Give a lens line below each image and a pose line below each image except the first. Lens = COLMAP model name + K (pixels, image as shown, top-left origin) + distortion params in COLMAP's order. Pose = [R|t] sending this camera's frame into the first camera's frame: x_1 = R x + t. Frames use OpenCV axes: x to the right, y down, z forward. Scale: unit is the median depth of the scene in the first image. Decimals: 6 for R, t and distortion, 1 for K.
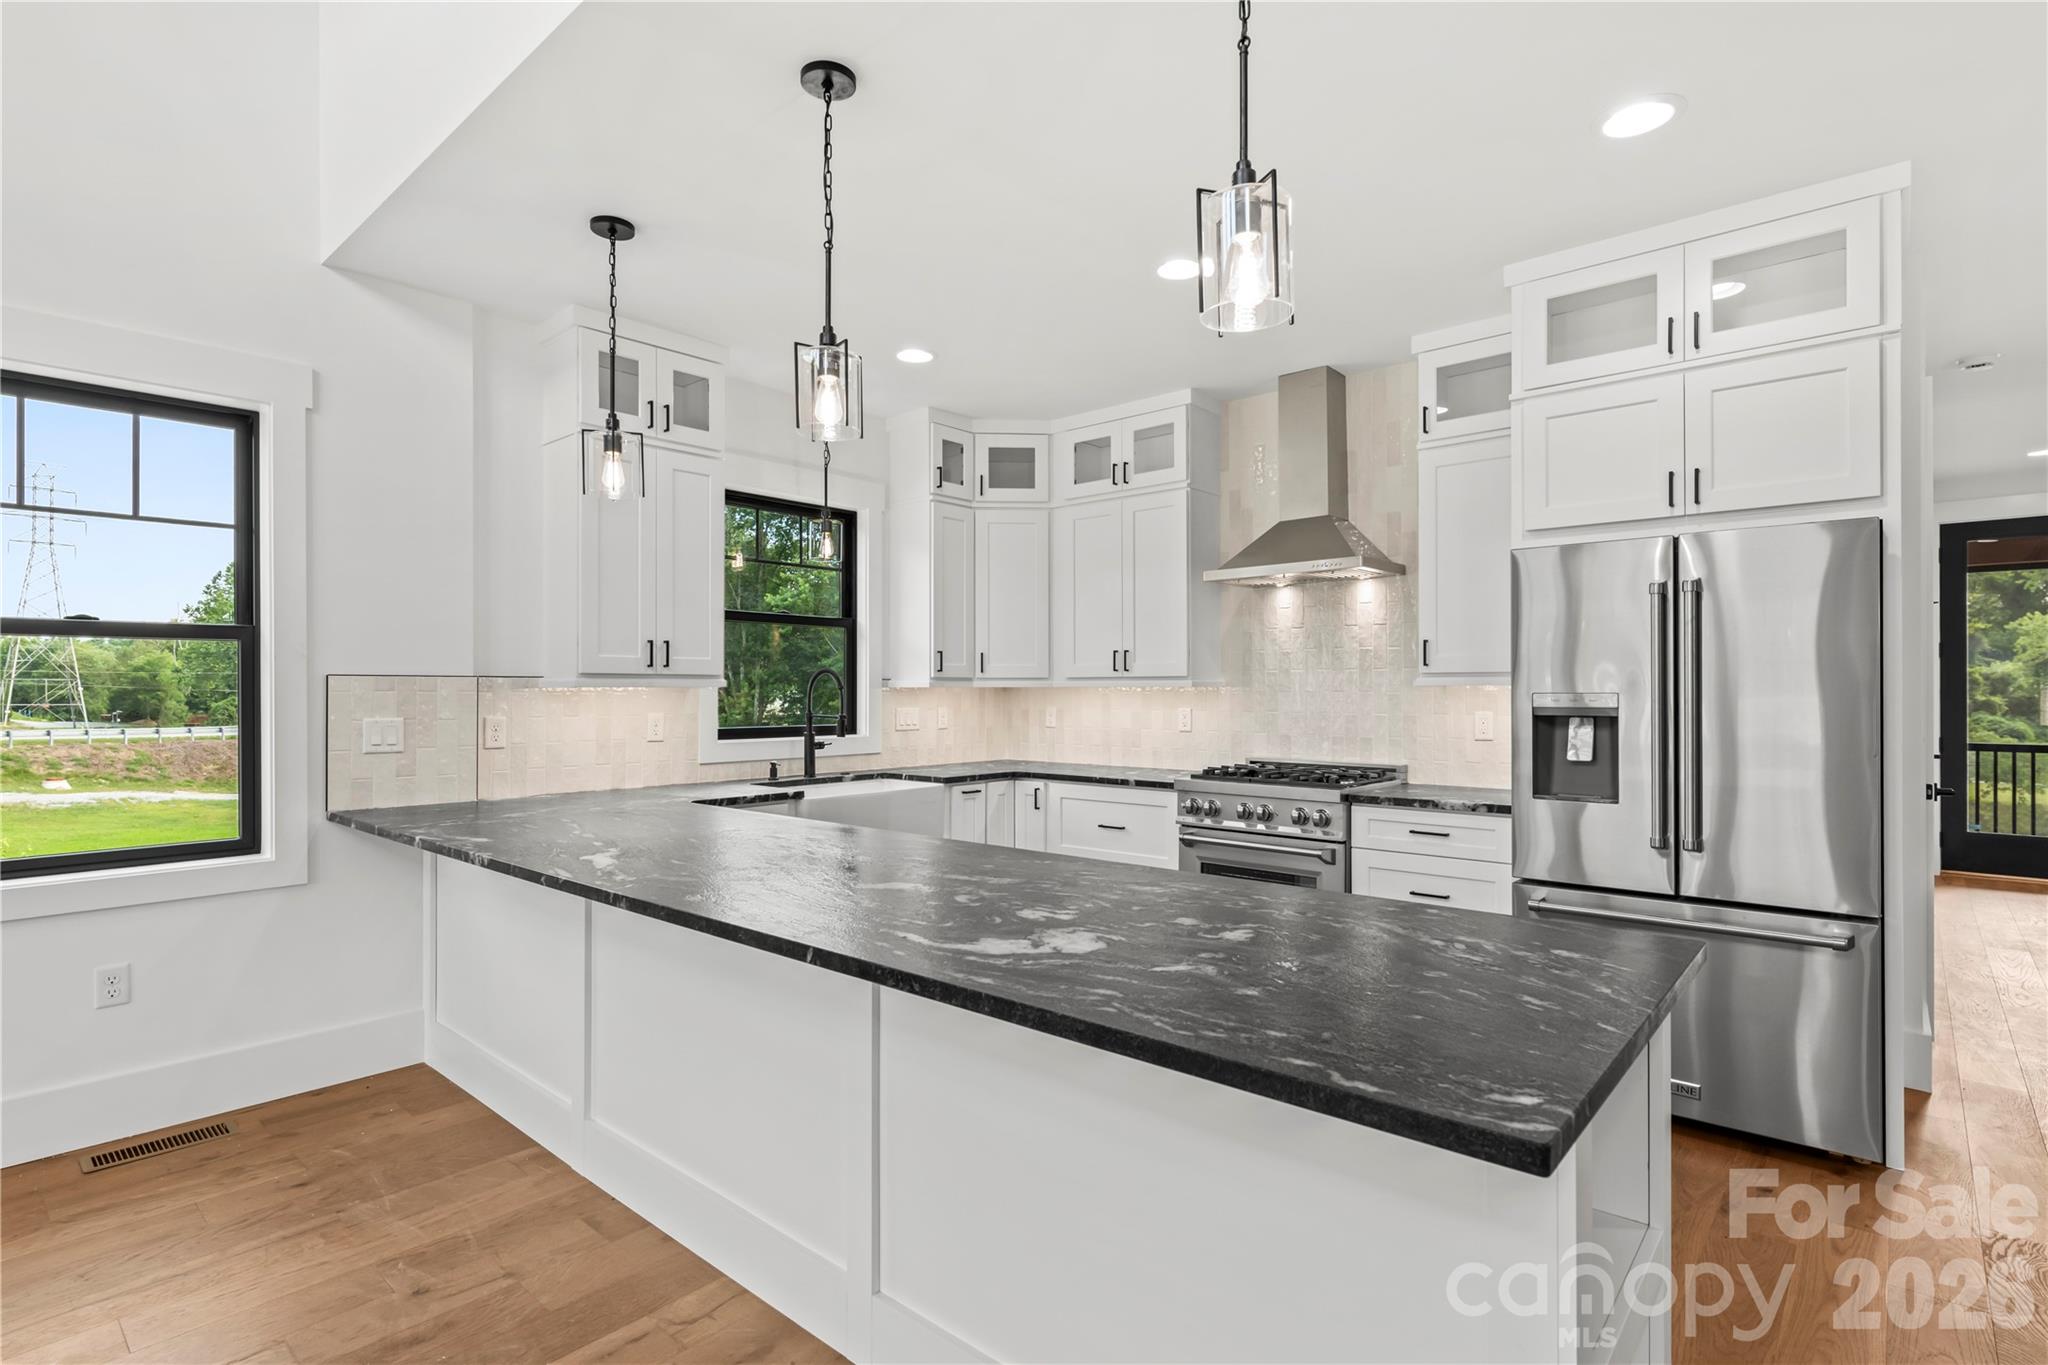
lens RADIAL K [[993.0, 0, 1031.5], [0, 993.0, 687.9], [0, 0, 1]] dist [0.000980, -0.000177]
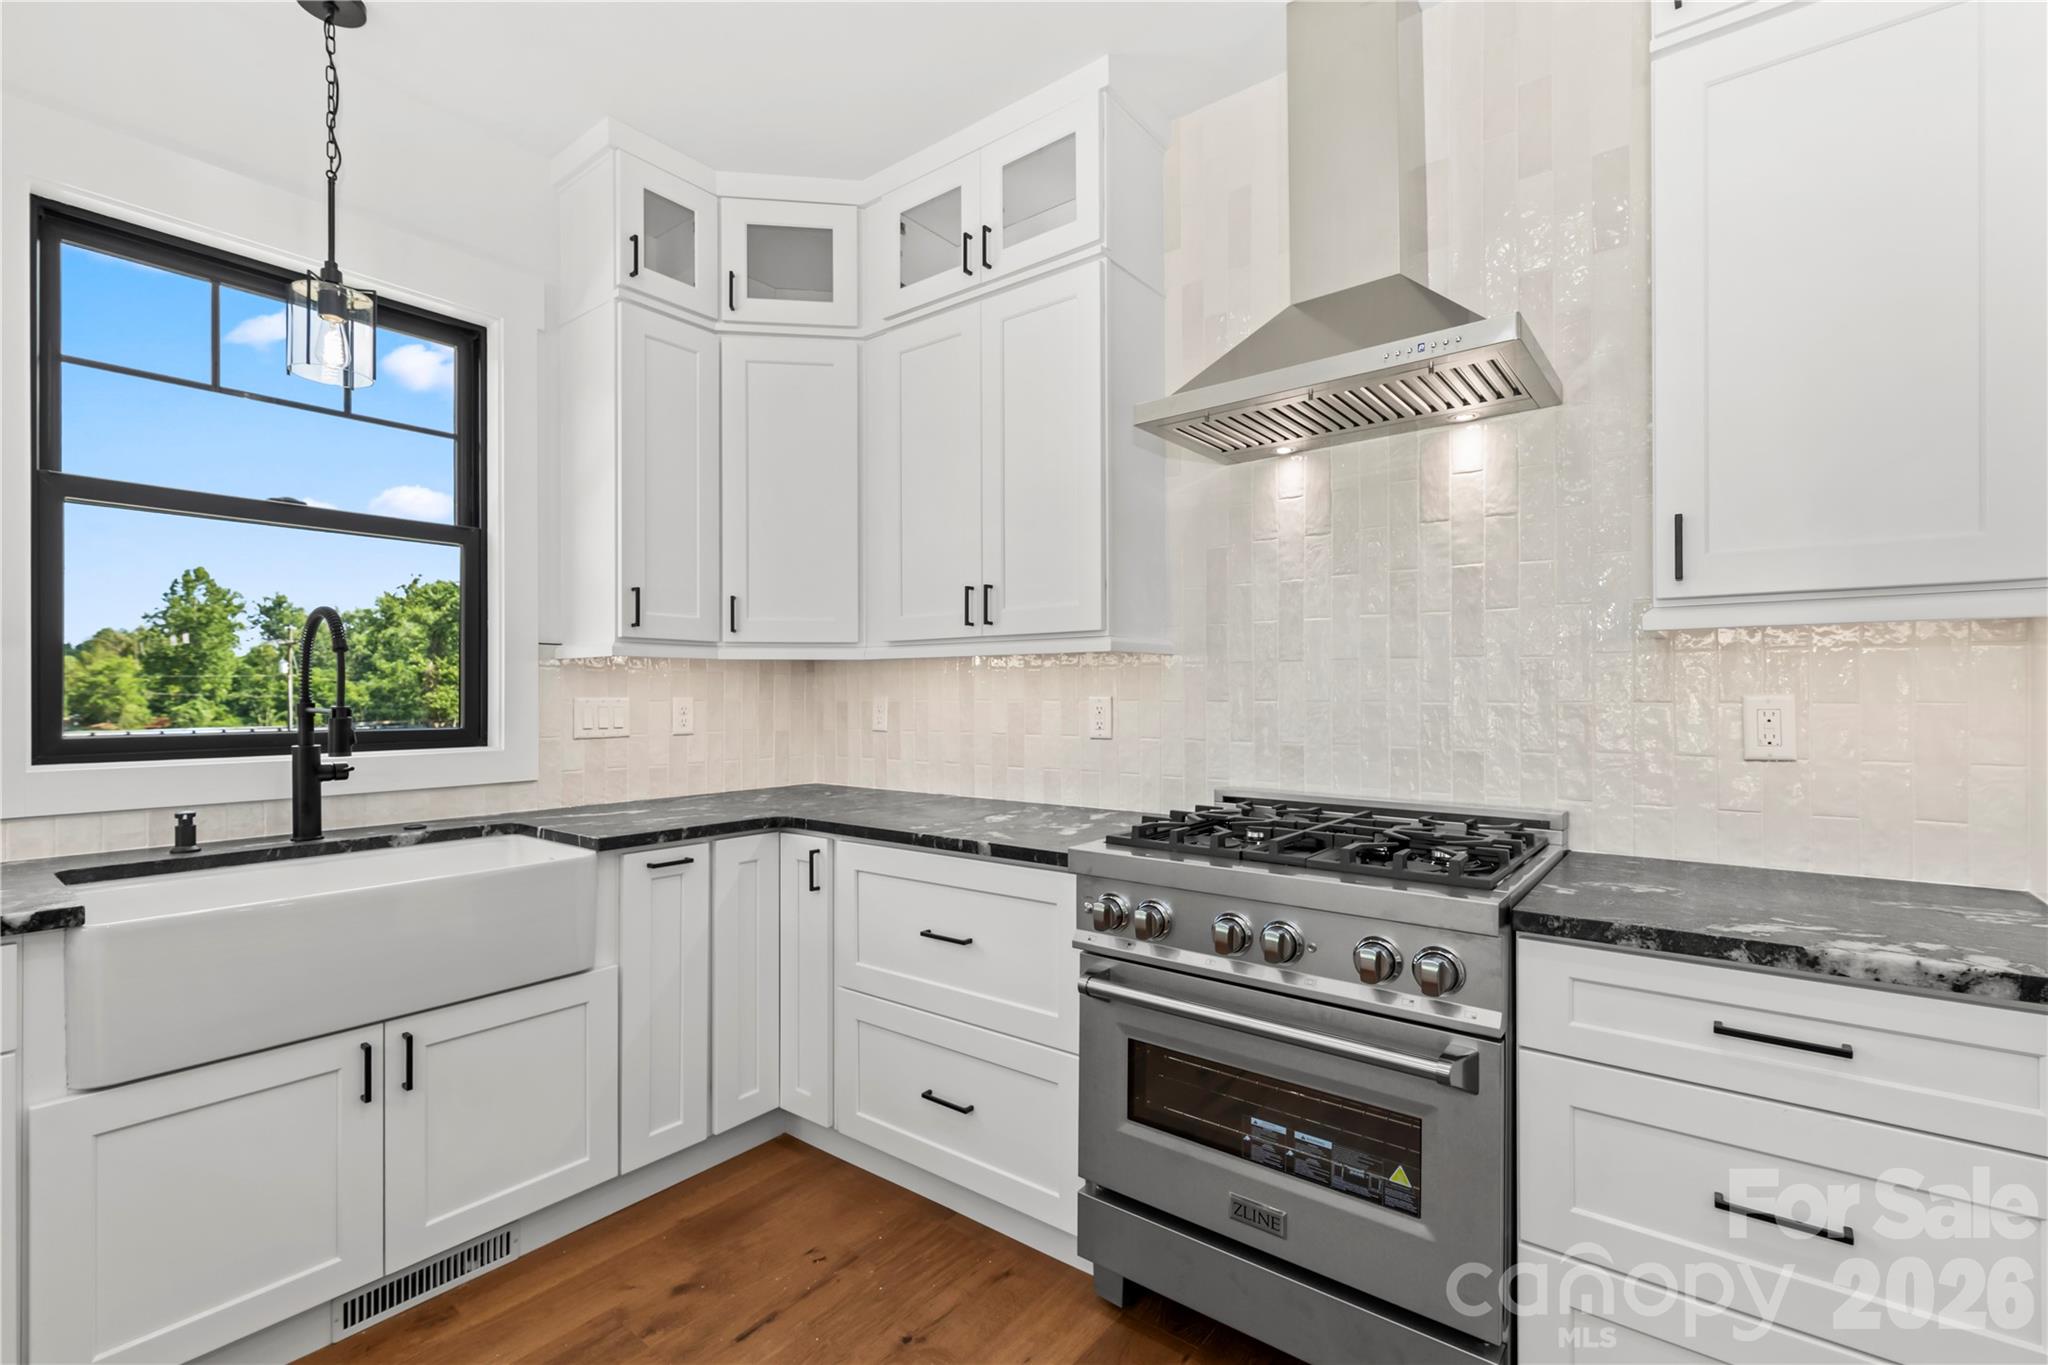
lens RADIAL K [[905.6, 0, 1035.9], [0, 905.6, 690.1], [0, 0, 1]] dist [0.000468, -0.000368]
pose [[0.998087, -0.000993, 0.061809, 0.096372], [0.001086, 0.999998, -0.001478, 0.019708], [-0.061808, 0.001542, 0.998087, 0.551252]]
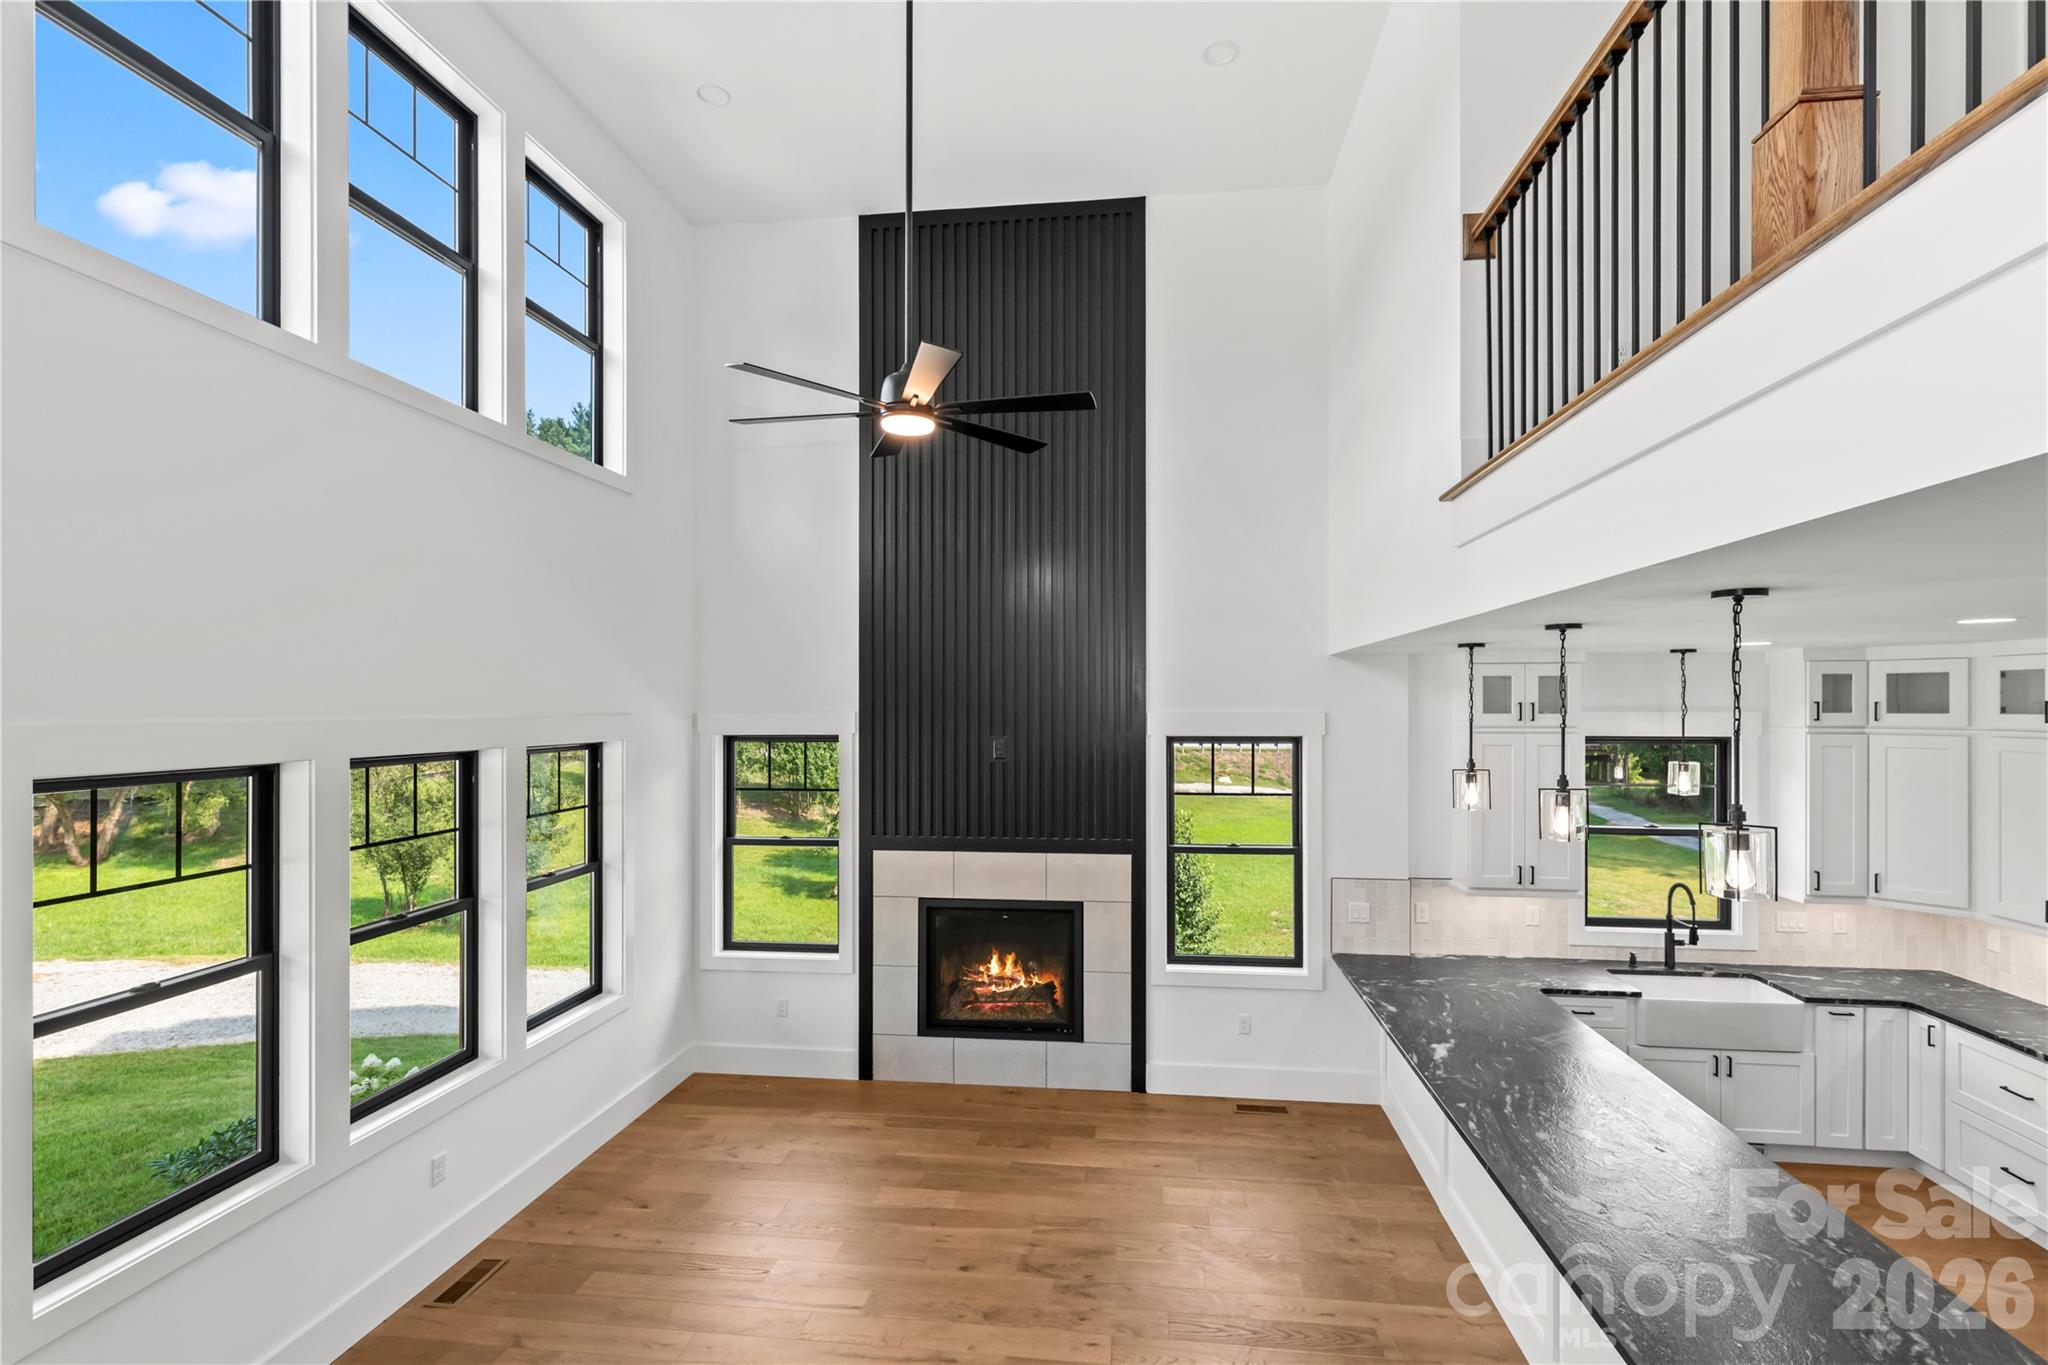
lens RADIAL K [[936.4, 0, 1040.1], [0, 936.4, 706.2], [0, 0, 1]] dist [0.000473, 0.000542]
pose [[0.565177, 0.002590, -0.824966, 0.293782], [0.002259, 0.999986, 0.004687, -0.242471], [0.824967, -0.004512, 0.565163, -0.299686]]
